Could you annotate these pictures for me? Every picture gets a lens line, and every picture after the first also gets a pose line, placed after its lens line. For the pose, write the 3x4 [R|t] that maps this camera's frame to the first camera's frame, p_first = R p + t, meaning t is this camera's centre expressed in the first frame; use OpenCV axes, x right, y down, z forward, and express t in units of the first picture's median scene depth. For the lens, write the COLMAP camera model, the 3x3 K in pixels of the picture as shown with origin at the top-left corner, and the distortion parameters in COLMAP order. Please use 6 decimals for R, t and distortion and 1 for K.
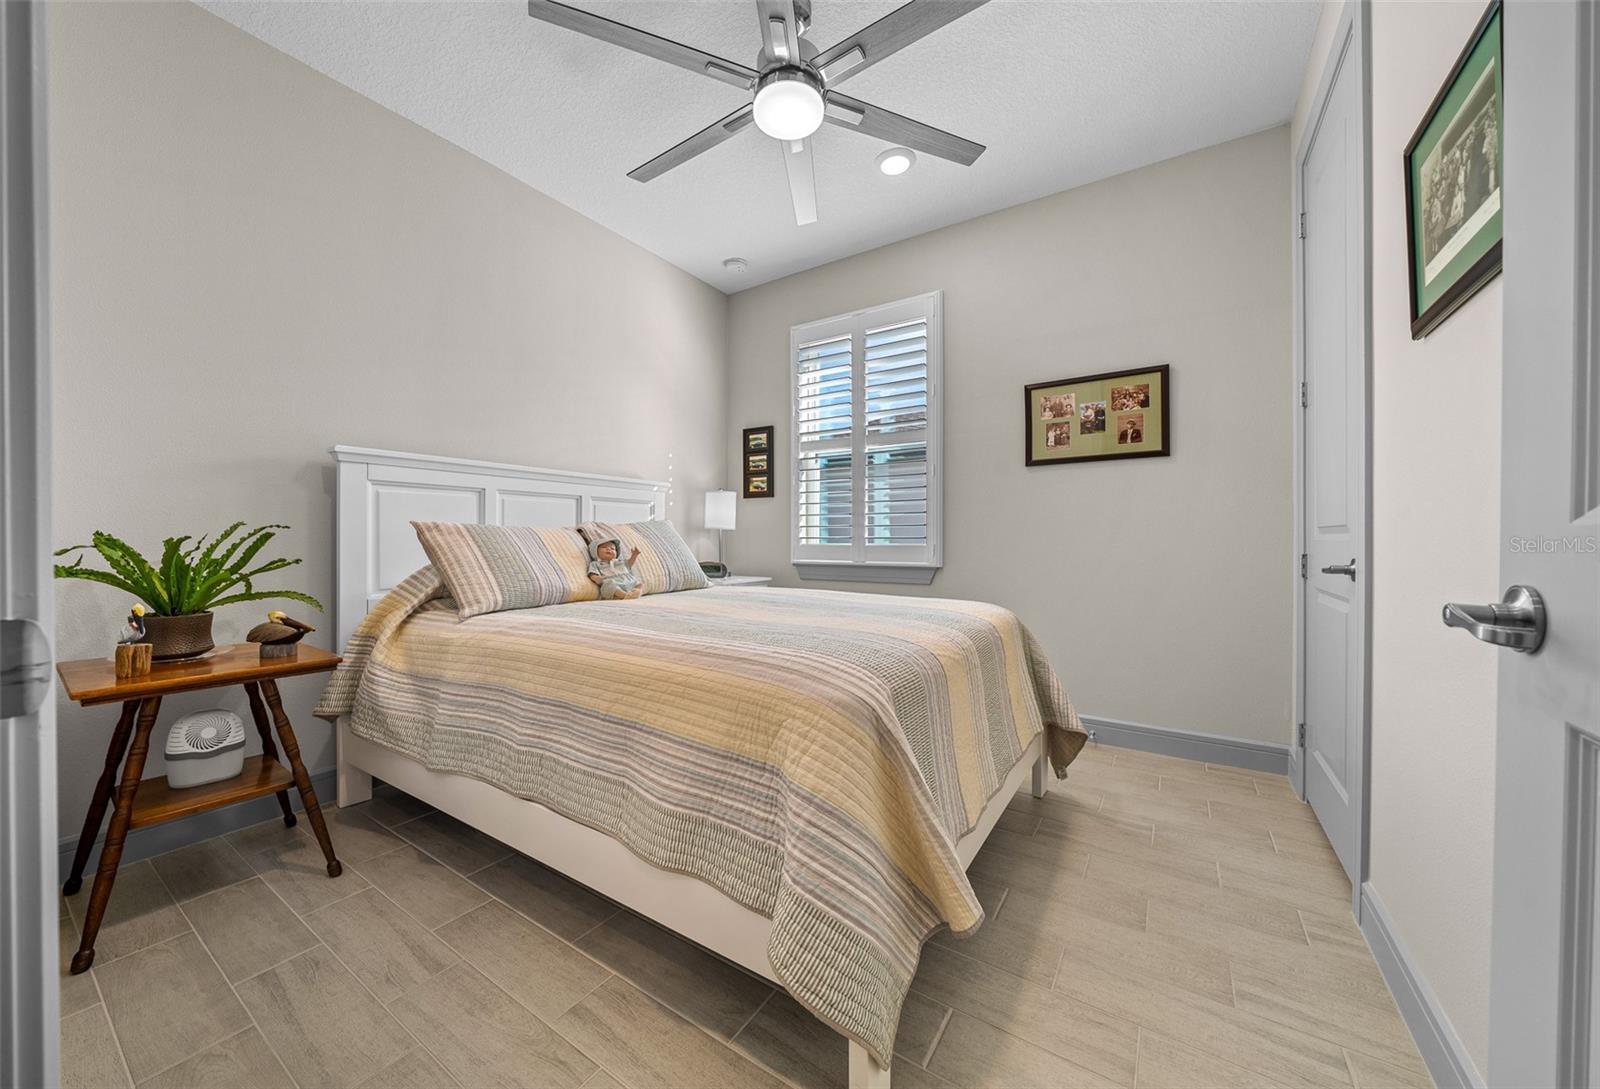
lens RADIAL K [[566.0, 0, 800.0], [0, 566.0, 544.5], [0, 0, 1]] dist [-0.000021, 0.000006]
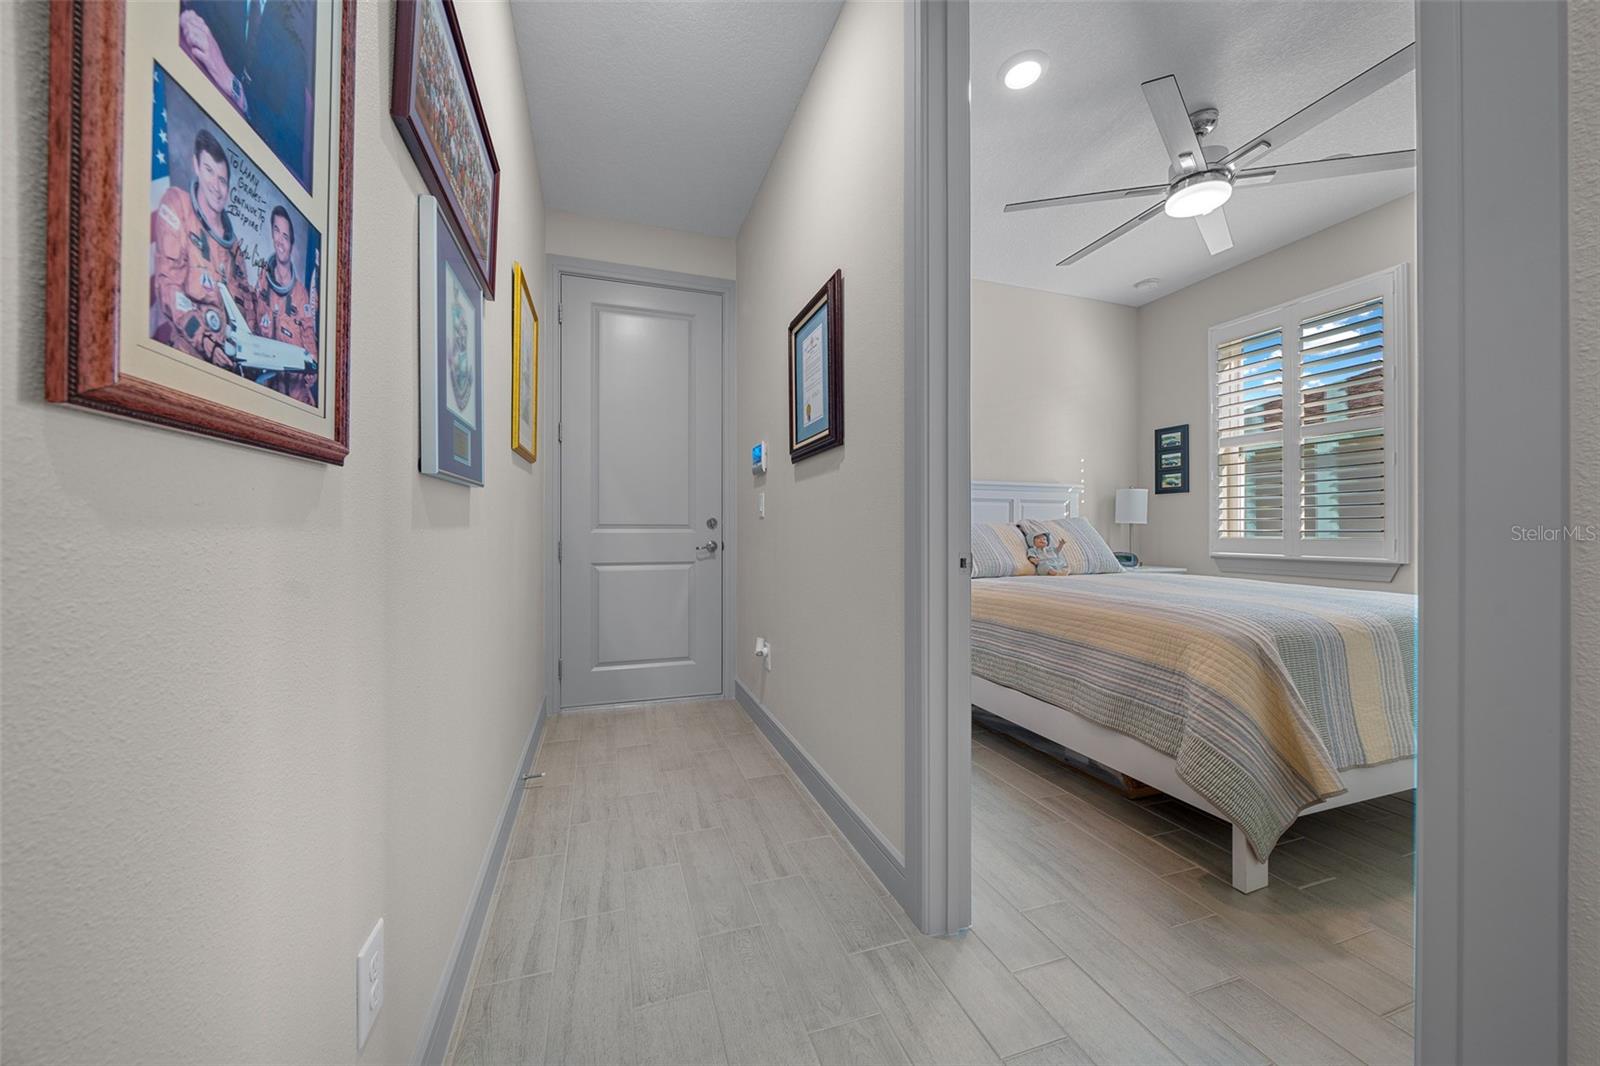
lens RADIAL K [[562.0, 0, 795.6], [0, 562.0, 527.6], [0, 0, 1]] dist [-0.011635, -0.000147]
pose [[0.785383, -0.000491, -0.619010, 0.025578], [-0.007970, 0.999909, -0.010905, -0.001263], [0.618958, 0.013498, 0.785308, -0.314056]]
